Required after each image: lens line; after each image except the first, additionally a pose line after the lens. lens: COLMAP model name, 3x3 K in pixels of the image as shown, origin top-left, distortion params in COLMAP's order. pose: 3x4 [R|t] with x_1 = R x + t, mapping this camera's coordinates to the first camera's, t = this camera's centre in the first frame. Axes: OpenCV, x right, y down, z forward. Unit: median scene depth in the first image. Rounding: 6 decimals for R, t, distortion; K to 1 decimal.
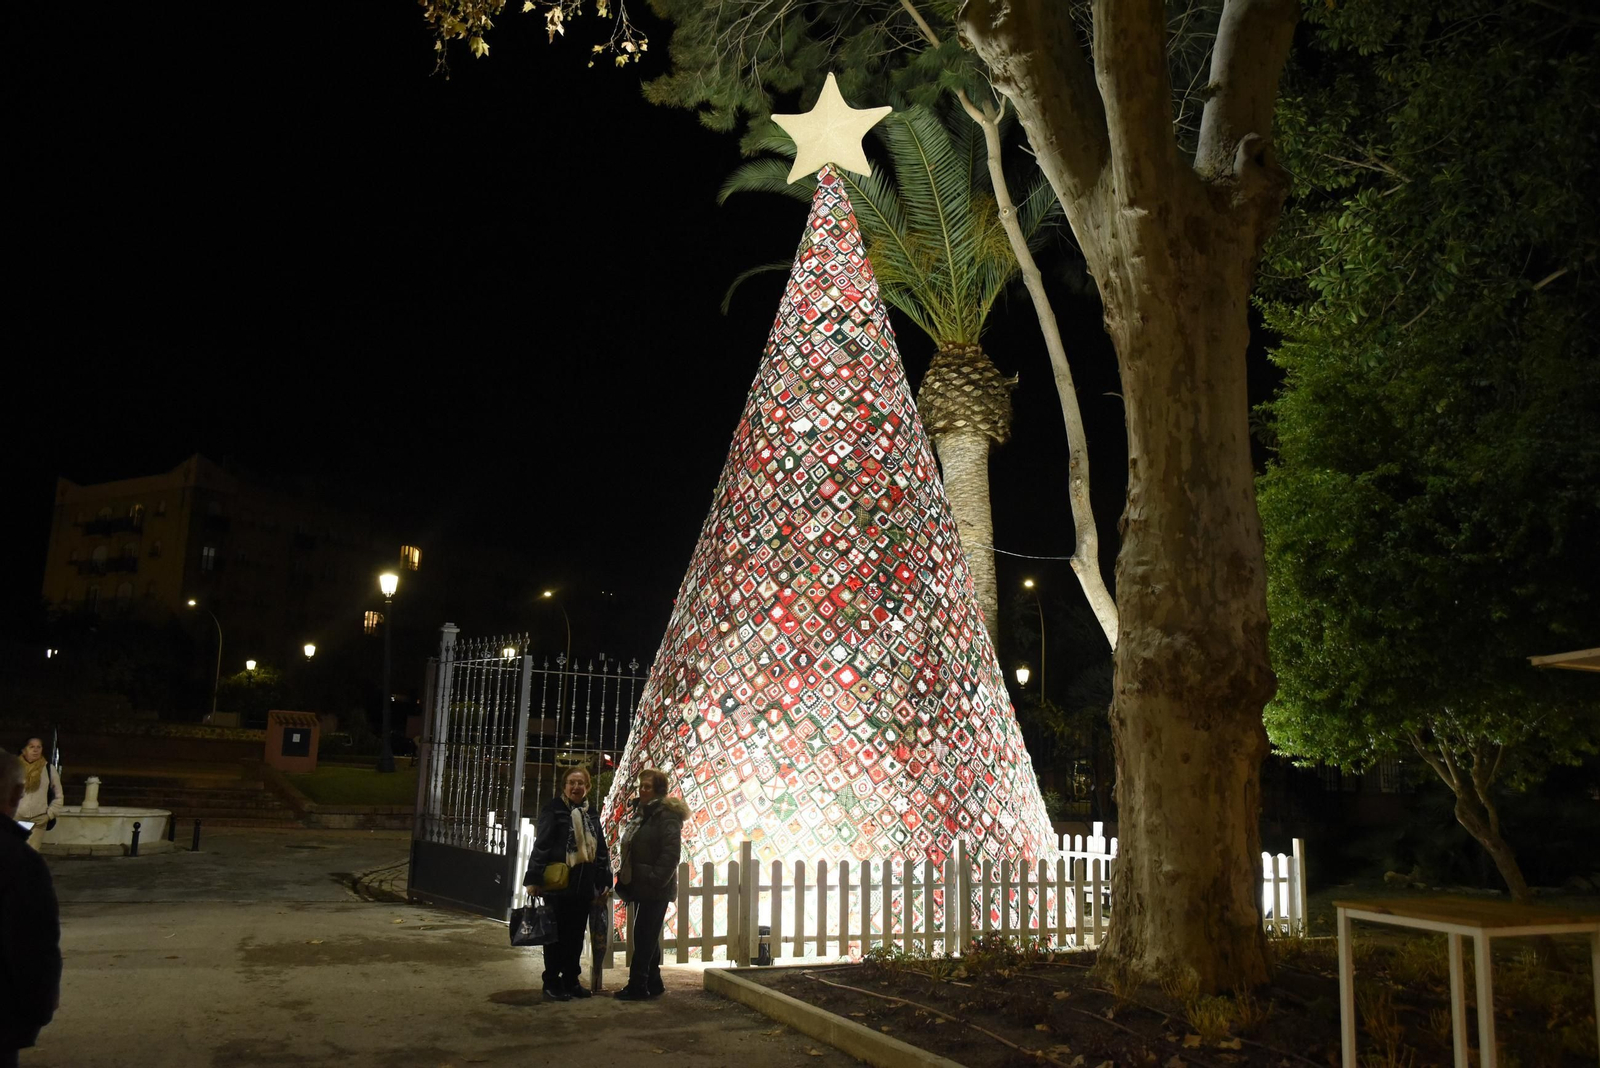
lens RADIAL K [[1303.9, 0, 801.1], [0, 1303.9, 532.1], [0, 0, 1]] dist [-0.029880, 0.015010]
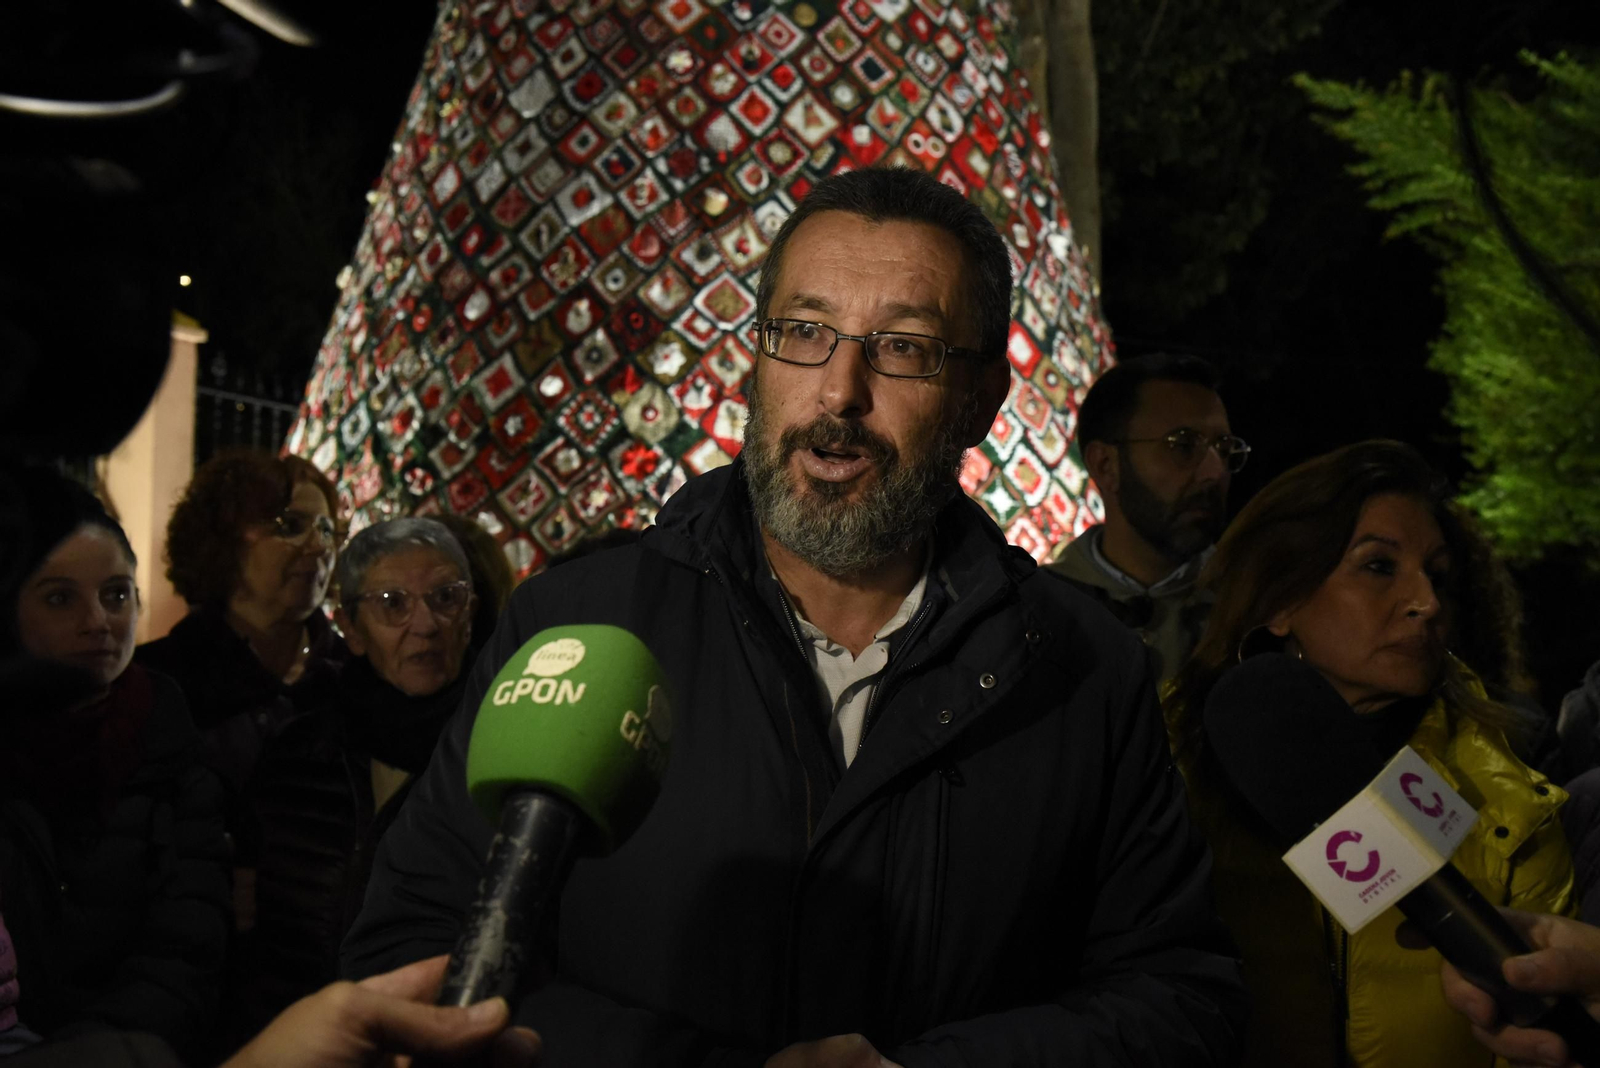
lens RADIAL K [[1605.8, 0, 797.7], [0, 1605.8, 531.4], [0, 0, 1]] dist [-0.009608, 0.000000]
pose [[0.802798, 0.006704, 0.596213, -0.325043], [-0.106389, 0.985501, 0.132171, 0.103787], [-0.586683, -0.169538, 0.791871, 0.589784]]
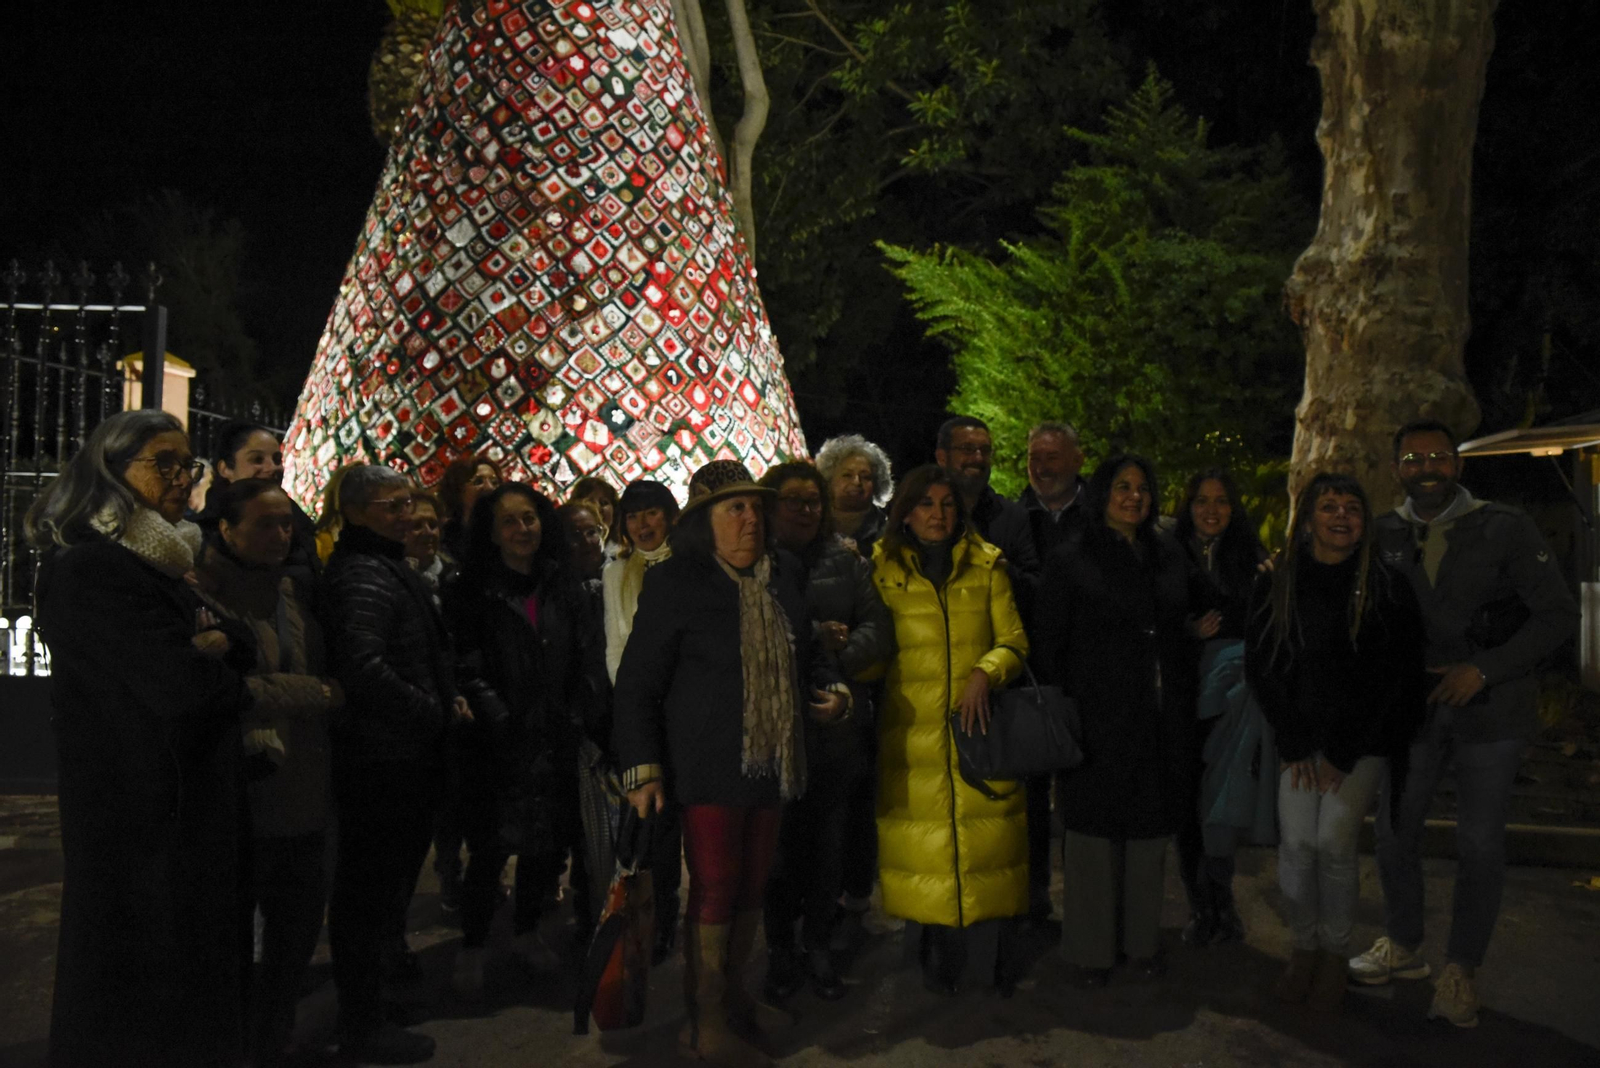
lens RADIAL K [[1078.1, 0, 796.0], [0, 1078.1, 531.6], [0, 0, 1]] dist [-0.096941, 0.009525]
pose [[0.614001, -0.007049, 0.789273, -0.421389], [-0.136557, 0.983932, 0.115020, 0.109512], [-0.777402, -0.178404, 0.603173, 0.567085]]
